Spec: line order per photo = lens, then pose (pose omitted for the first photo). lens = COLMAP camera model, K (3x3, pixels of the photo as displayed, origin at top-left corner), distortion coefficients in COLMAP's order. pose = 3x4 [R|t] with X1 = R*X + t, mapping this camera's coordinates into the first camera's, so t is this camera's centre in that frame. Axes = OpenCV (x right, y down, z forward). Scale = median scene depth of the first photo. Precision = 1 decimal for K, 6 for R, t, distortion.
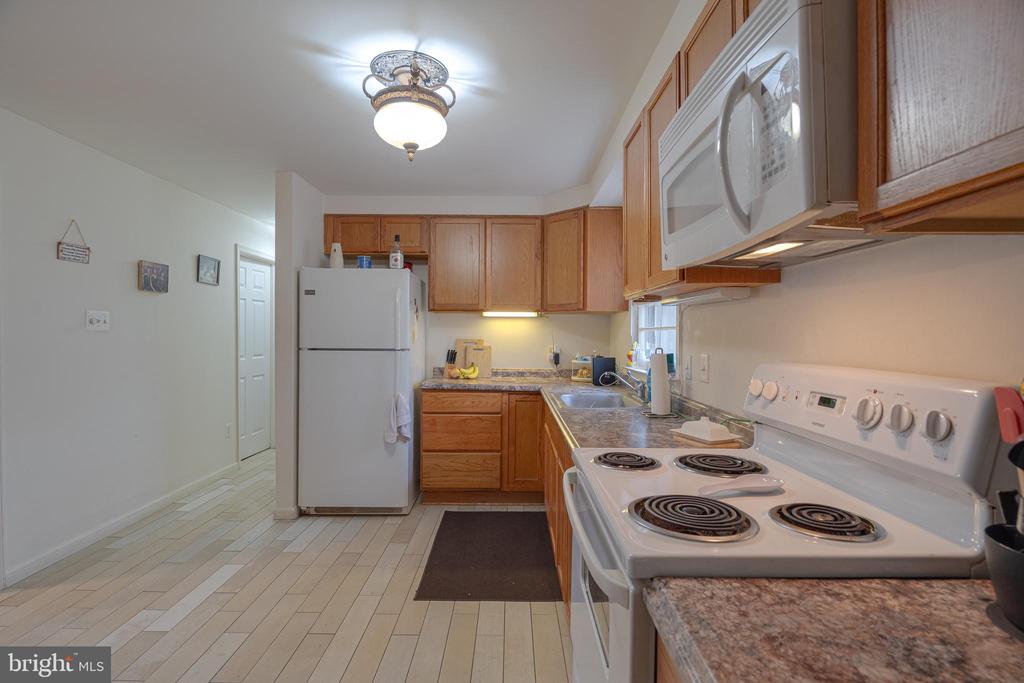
lens RADIAL K [[477.2, 0, 510.3], [0, 477.2, 336.2], [0, 0, 1]] dist [-0.009539, 0.000051]
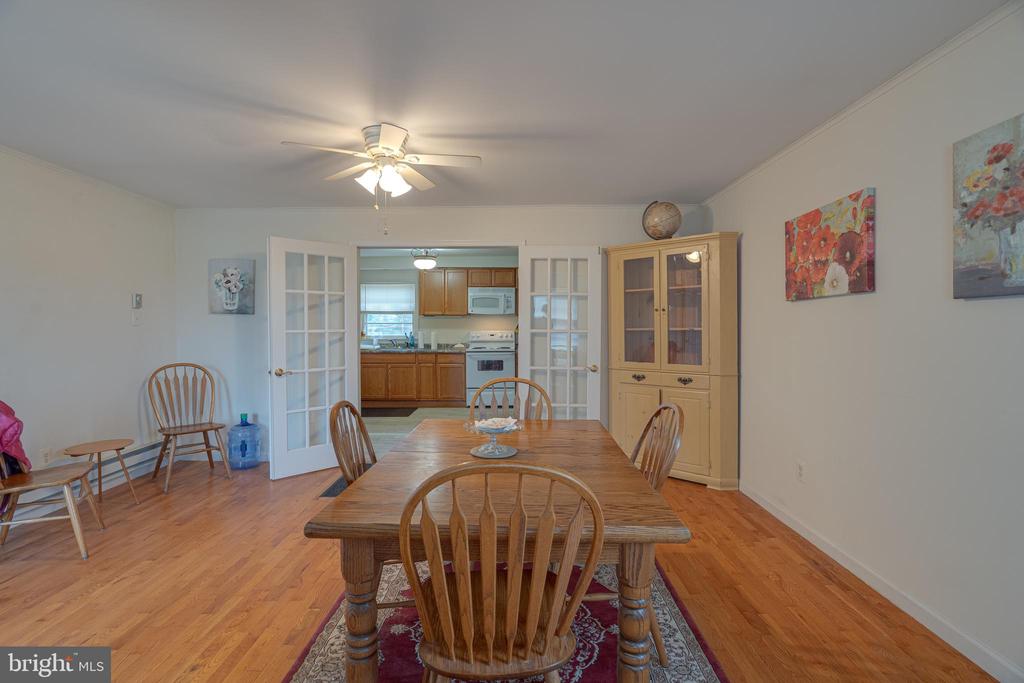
lens RADIAL K [[477.2, 0, 510.3], [0, 477.2, 336.2], [0, 0, 1]] dist [-0.009539, 0.000051]
pose [[0.008573, -0.023367, 0.999690, -1.992393], [0.003710, 0.999721, 0.023336, -0.003782], [-0.999956, 0.003509, 0.008658, 0.221493]]
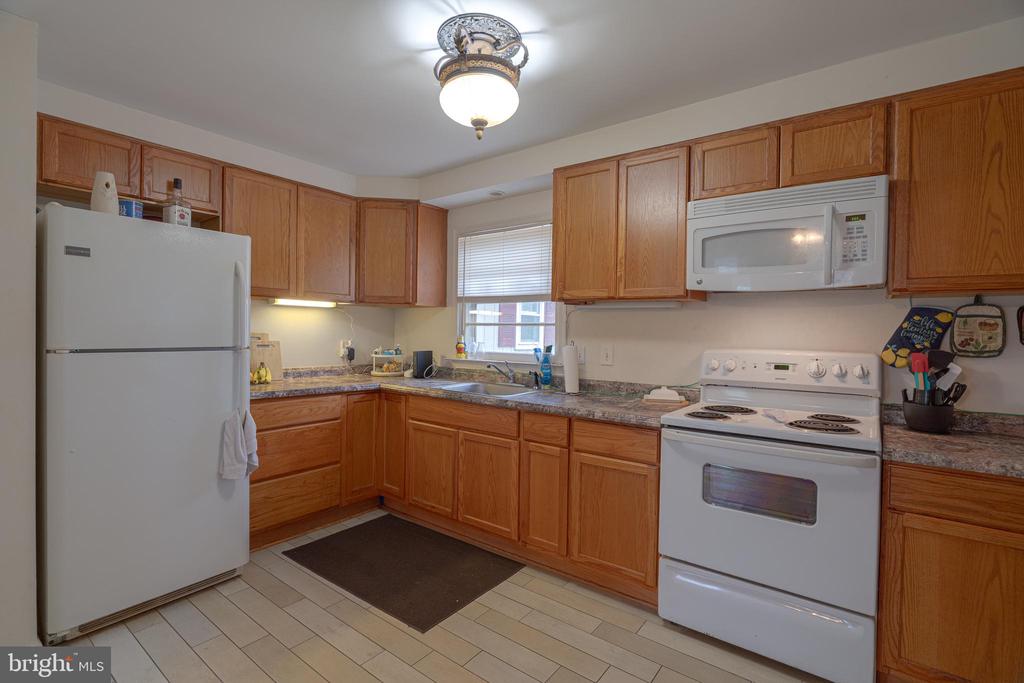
lens RADIAL K [[477.2, 0, 510.3], [0, 477.2, 336.2], [0, 0, 1]] dist [-0.009539, 0.000051]
pose [[0.603386, -0.005572, 0.797430, -0.523660], [-0.008856, 0.999867, 0.013687, -0.002823], [-0.797400, -0.015321, 0.603256, 0.230586]]
